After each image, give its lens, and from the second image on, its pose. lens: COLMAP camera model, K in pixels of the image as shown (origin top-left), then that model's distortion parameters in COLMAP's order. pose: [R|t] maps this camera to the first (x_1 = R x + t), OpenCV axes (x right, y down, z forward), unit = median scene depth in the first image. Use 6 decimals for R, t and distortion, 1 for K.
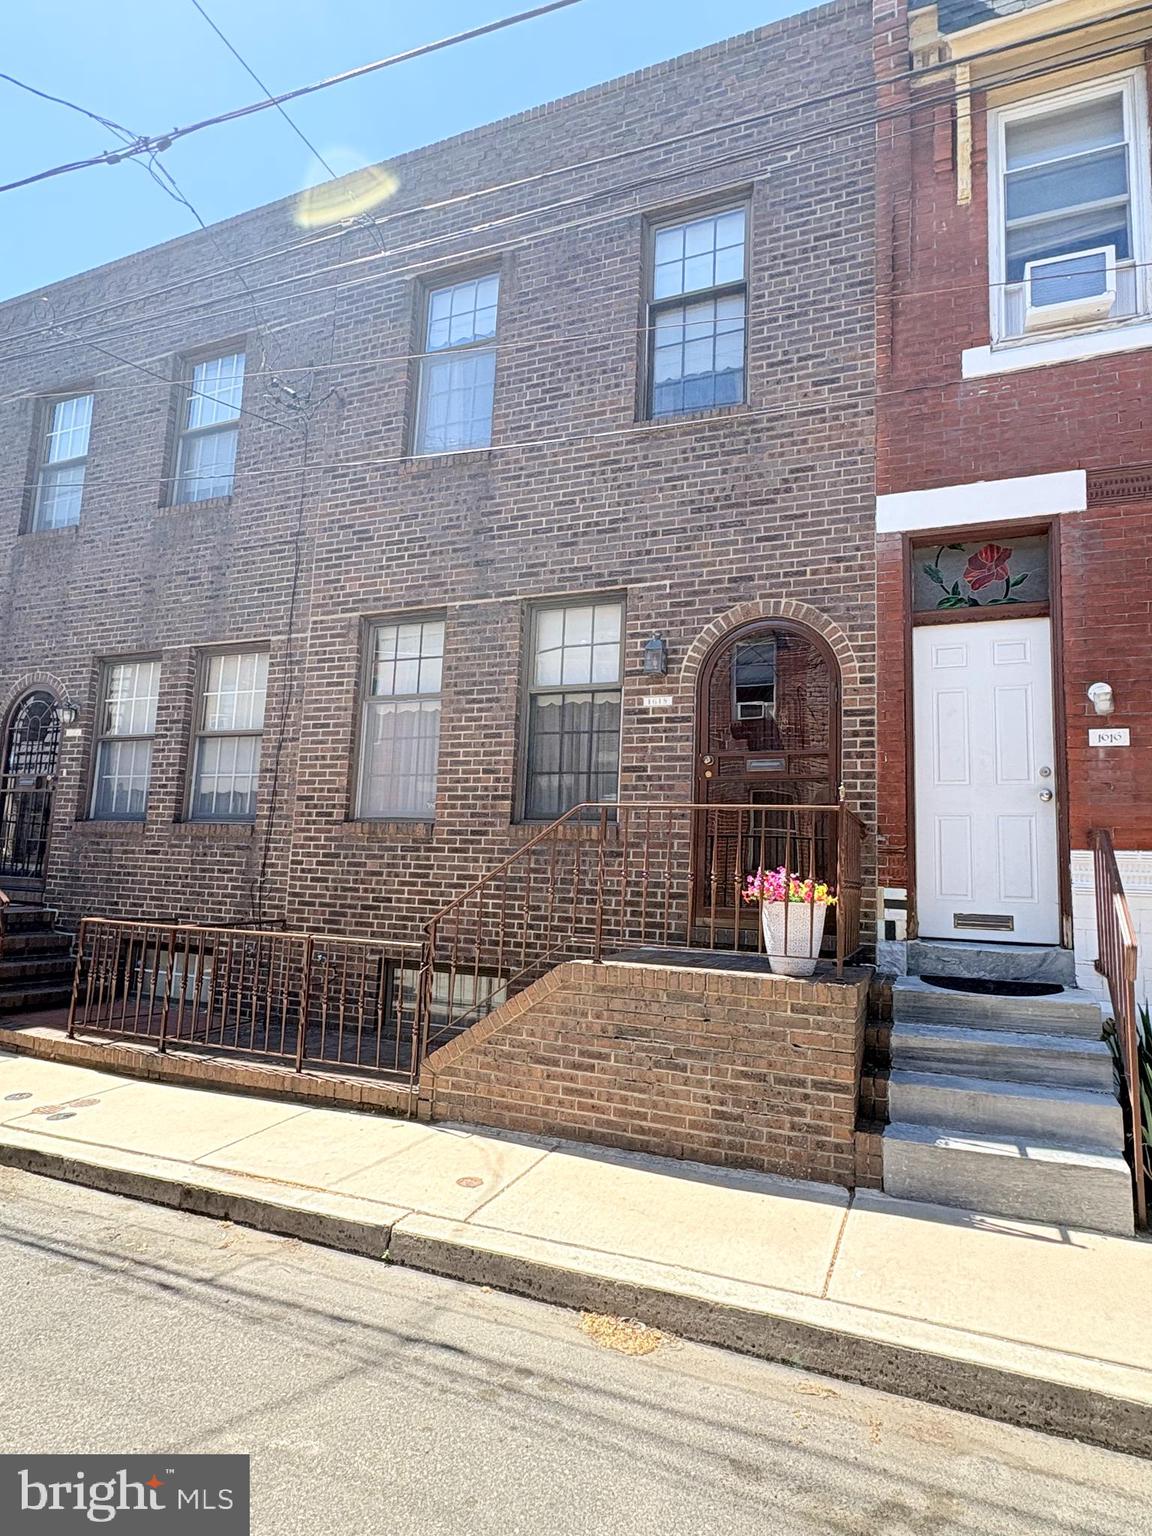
lens RADIAL K [[849.1, 0, 573.8], [0, 849.1, 771.4], [0, 0, 1]] dist [-0.007300, 0.002428]
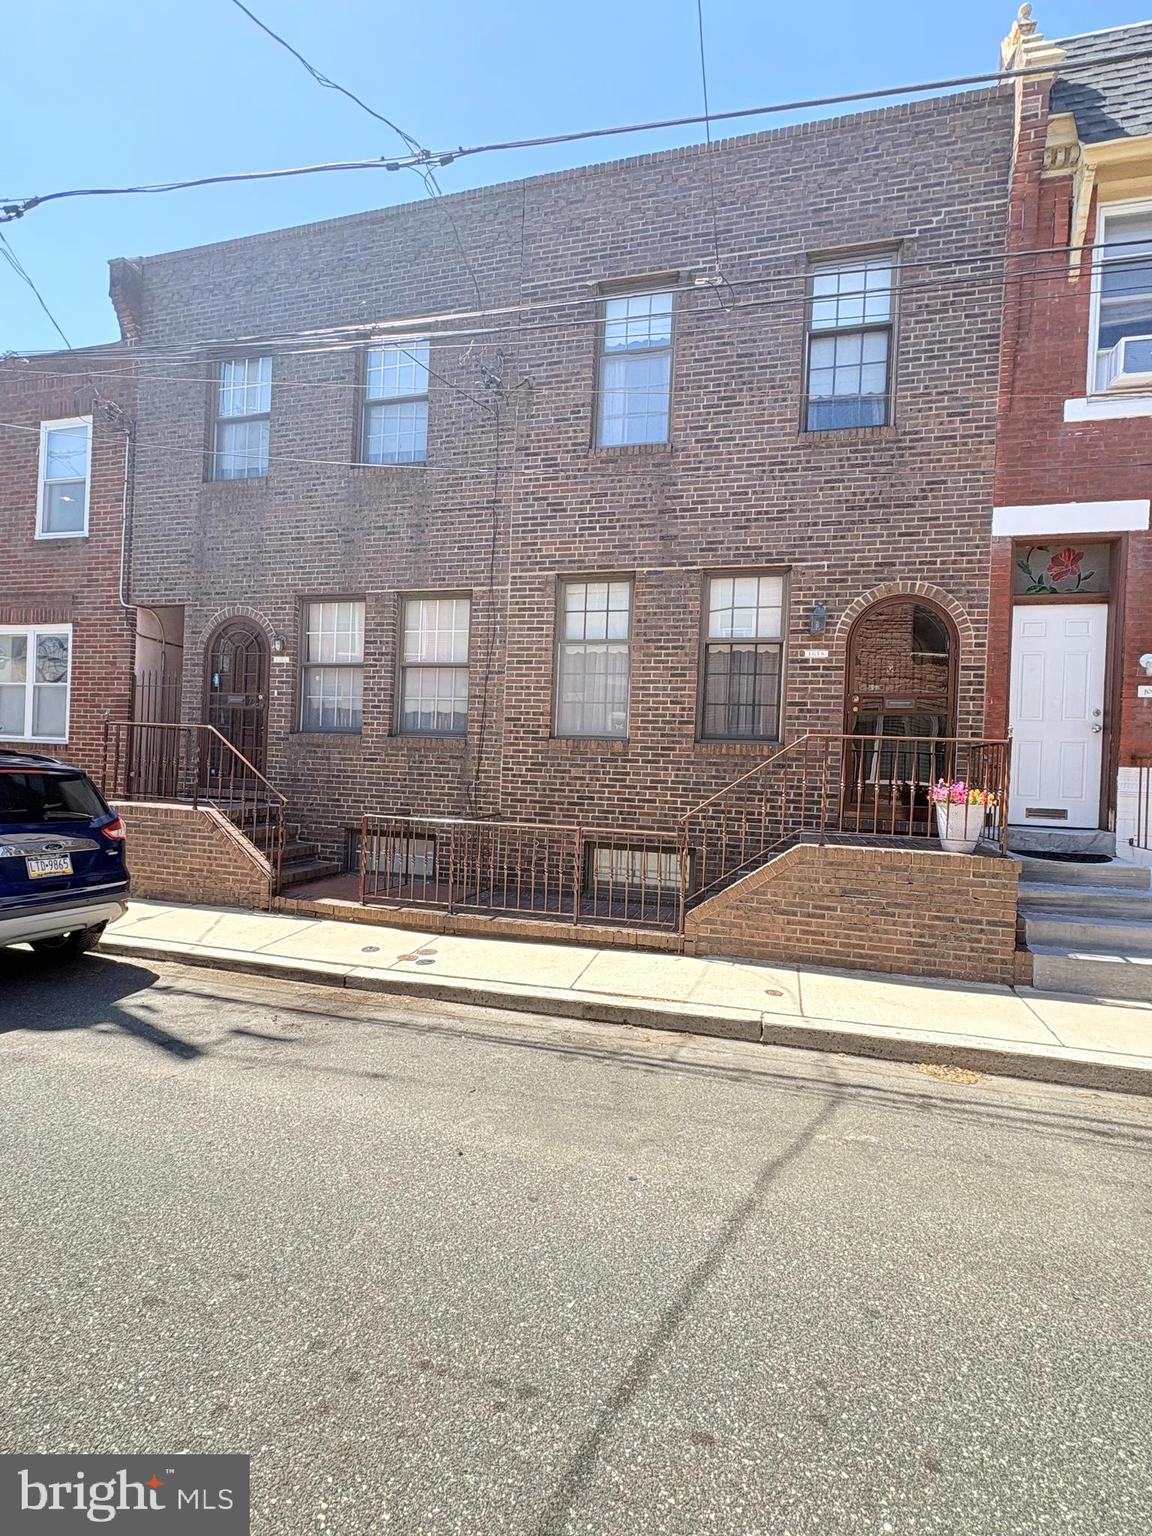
lens RADIAL K [[707.4, 0, 575.2], [0, 707.4, 769.2], [0, 0, 1]] dist [-0.001515, -0.001409]
pose [[0.991711, -0.001493, 0.128481, -0.420702], [-0.015652, 0.991083, 0.132325, -0.042617], [-0.127533, -0.133239, 0.982844, -0.083230]]
